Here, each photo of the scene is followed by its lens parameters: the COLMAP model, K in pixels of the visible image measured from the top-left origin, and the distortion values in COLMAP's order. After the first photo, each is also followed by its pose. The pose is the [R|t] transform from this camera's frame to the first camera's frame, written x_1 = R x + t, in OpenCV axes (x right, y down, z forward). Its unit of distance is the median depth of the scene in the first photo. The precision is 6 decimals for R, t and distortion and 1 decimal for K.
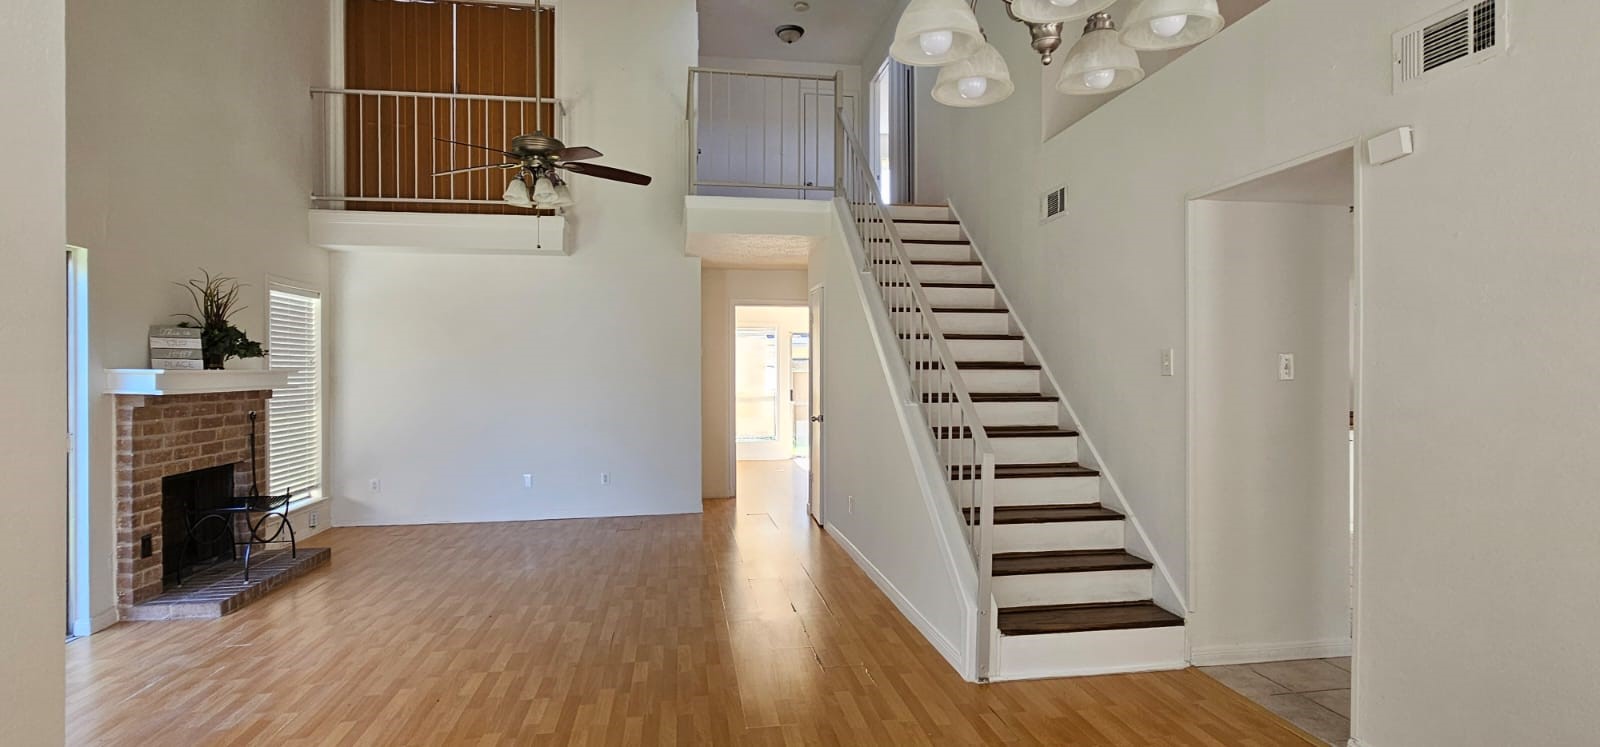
lens RADIAL K [[783.8, 0, 796.6], [0, 783.8, 377.5], [0, 0, 1]] dist [0.000431, -0.001868]
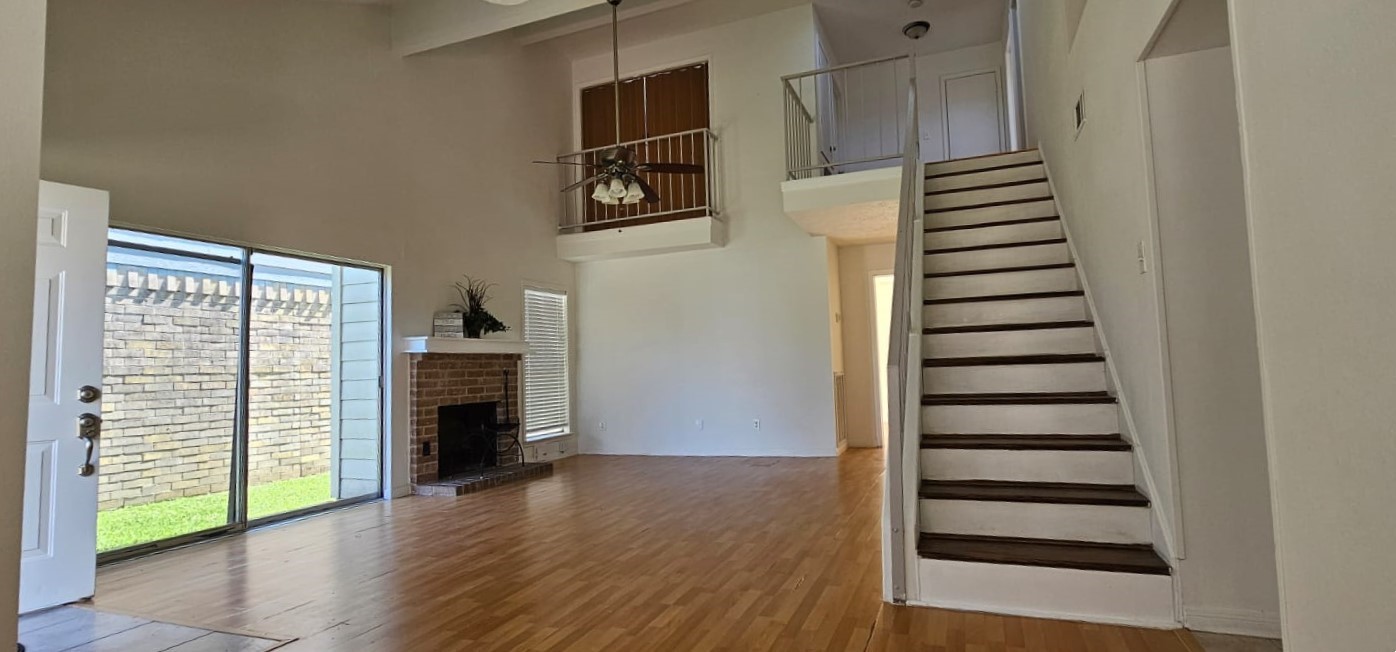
lens RADIAL K [[649.6, 0, 704.1], [0, 649.6, 324.6], [0, 0, 1]] dist [-0.002230, -0.000693]
pose [[0.861783, -0.060014, -0.503715, 0.332807], [0.028147, 0.997105, -0.070642, 0.071095], [0.506496, 0.046700, 0.860977, 0.130209]]
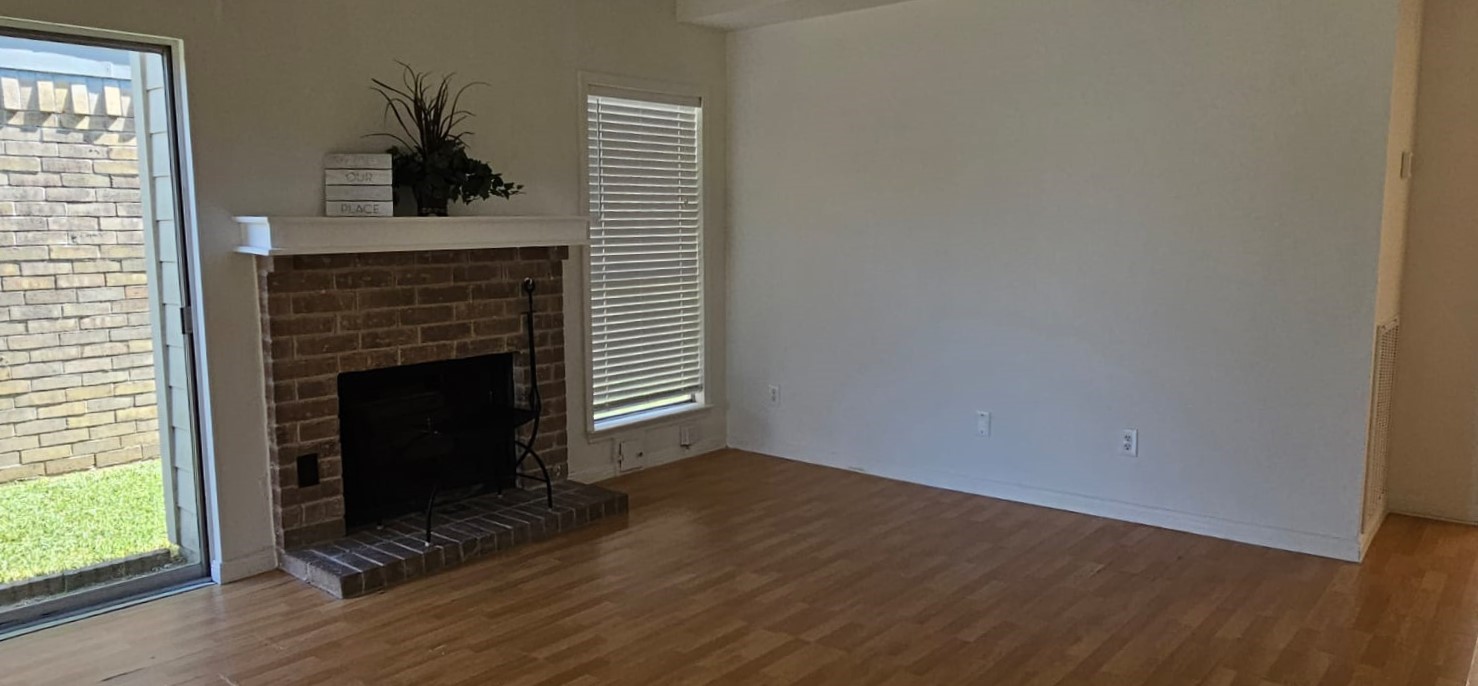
lens RADIAL K [[971.5, 0, 731.7], [0, 971.5, 341.4], [0, 0, 1]] dist [0.007147, 0.003317]
pose [[0.650673, 0.090137, -0.753990, 0.063530], [0.000911, 0.992837, 0.119477, -0.003335], [0.759358, -0.078427, 0.645929, 0.714753]]
